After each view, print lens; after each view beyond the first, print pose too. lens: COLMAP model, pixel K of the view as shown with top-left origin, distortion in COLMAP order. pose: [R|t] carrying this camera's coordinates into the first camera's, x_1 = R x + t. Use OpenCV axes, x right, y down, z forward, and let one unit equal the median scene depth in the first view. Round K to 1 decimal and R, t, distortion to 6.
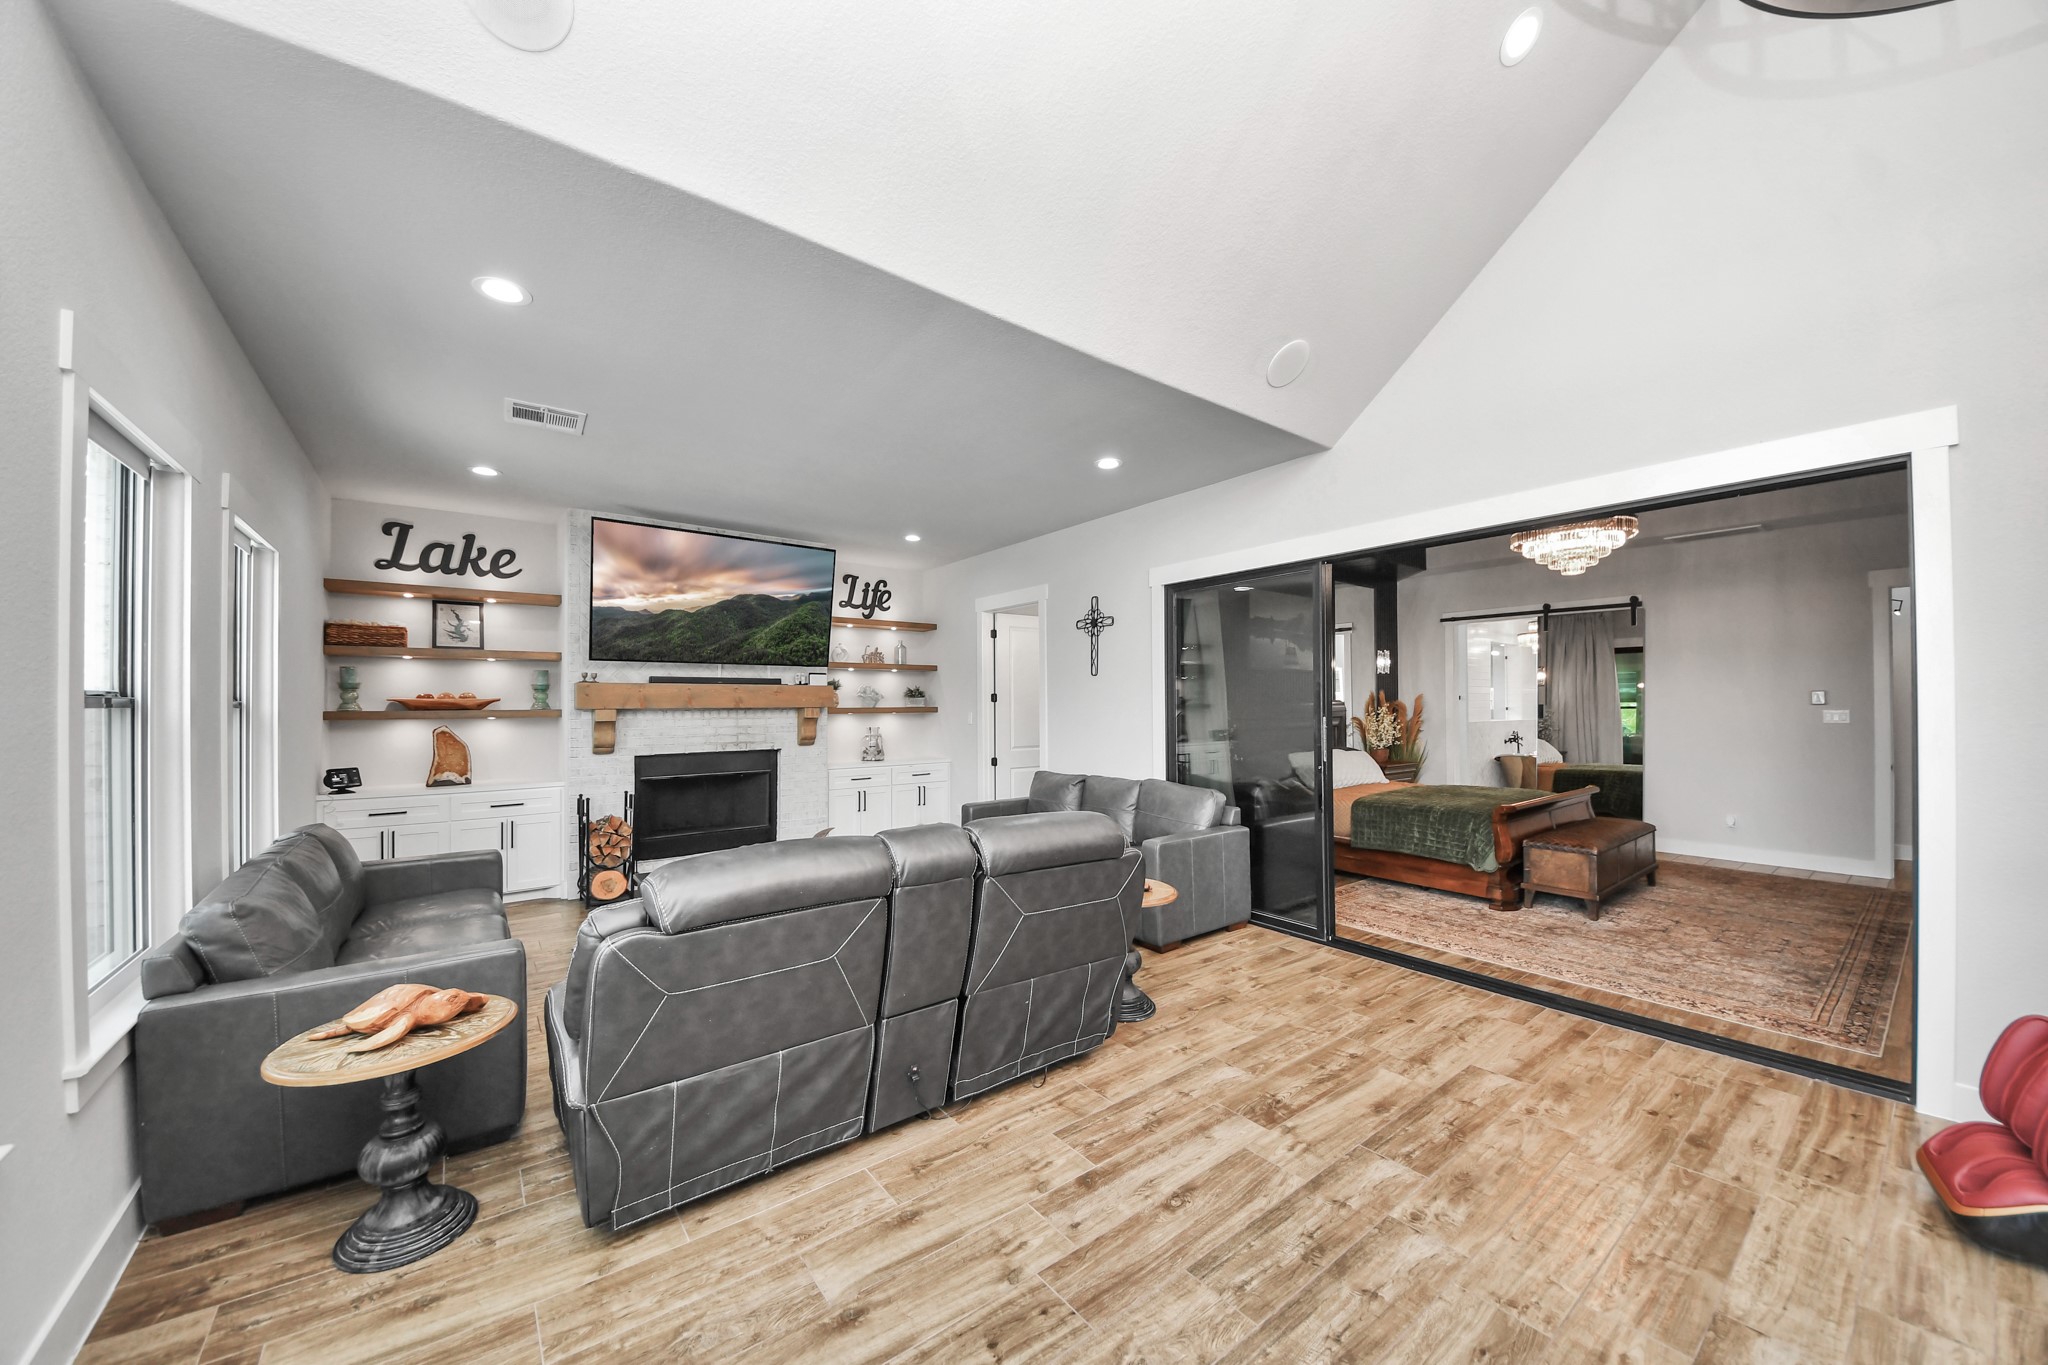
lens RADIAL K [[722.5, 0, 1017.6], [0, 722.5, 698.2], [0, 0, 1]] dist [0.012512, -0.007395]
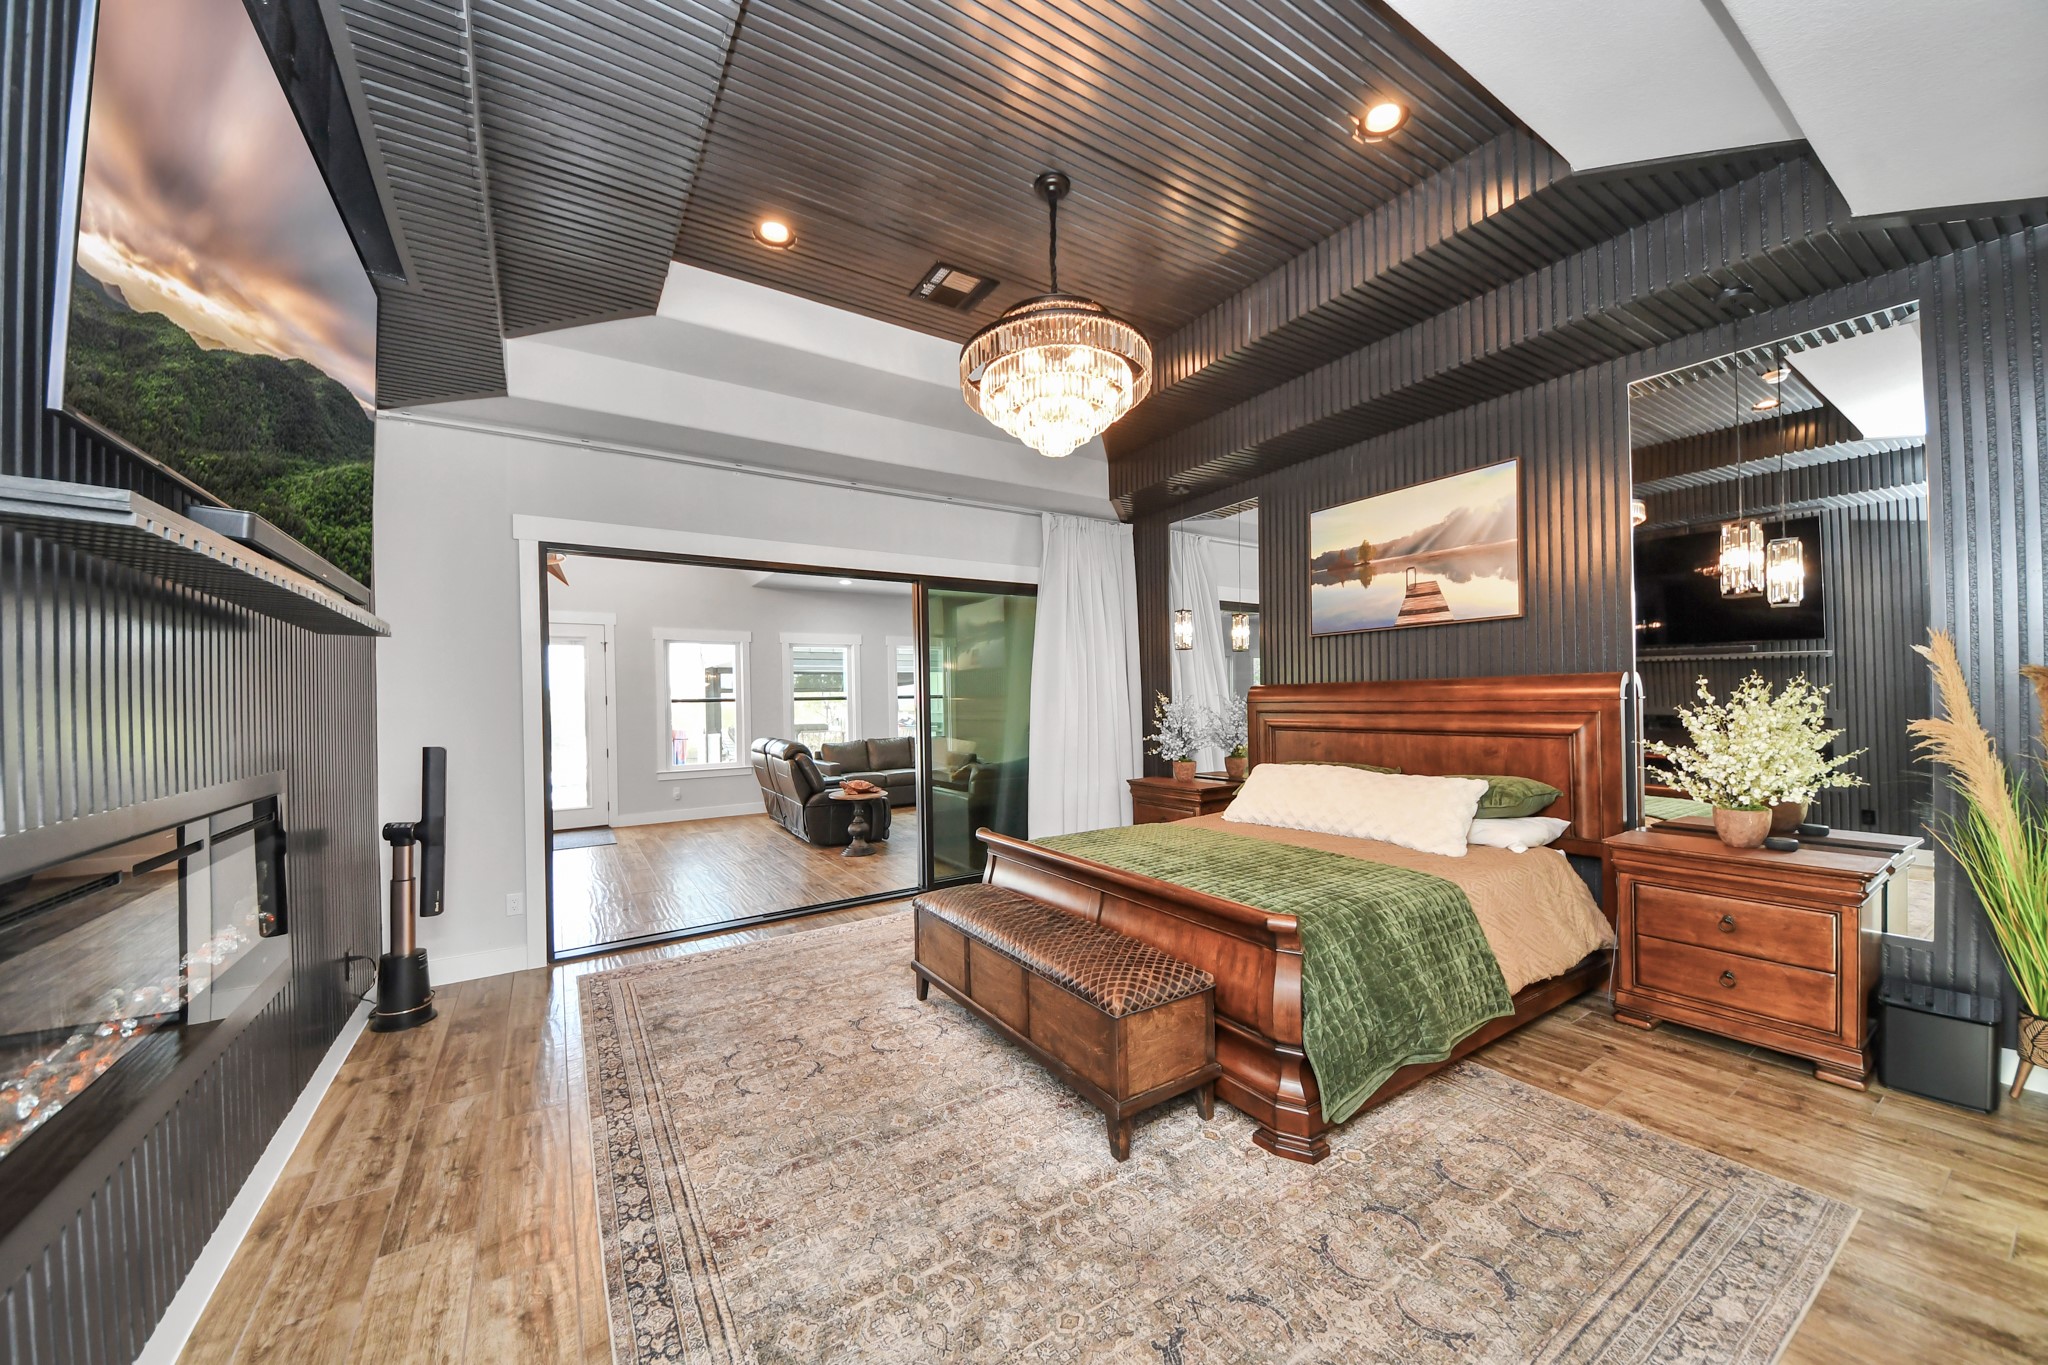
lens RADIAL K [[722.5, 0, 1017.6], [0, 722.5, 698.2], [0, 0, 1]] dist [0.012512, -0.007395]
pose [[-0.085346, -0.002258, -0.996349, 1.669870], [0.010813, 0.999936, -0.003192, 0.027306], [0.996293, -0.011046, -0.085316, 1.311714]]
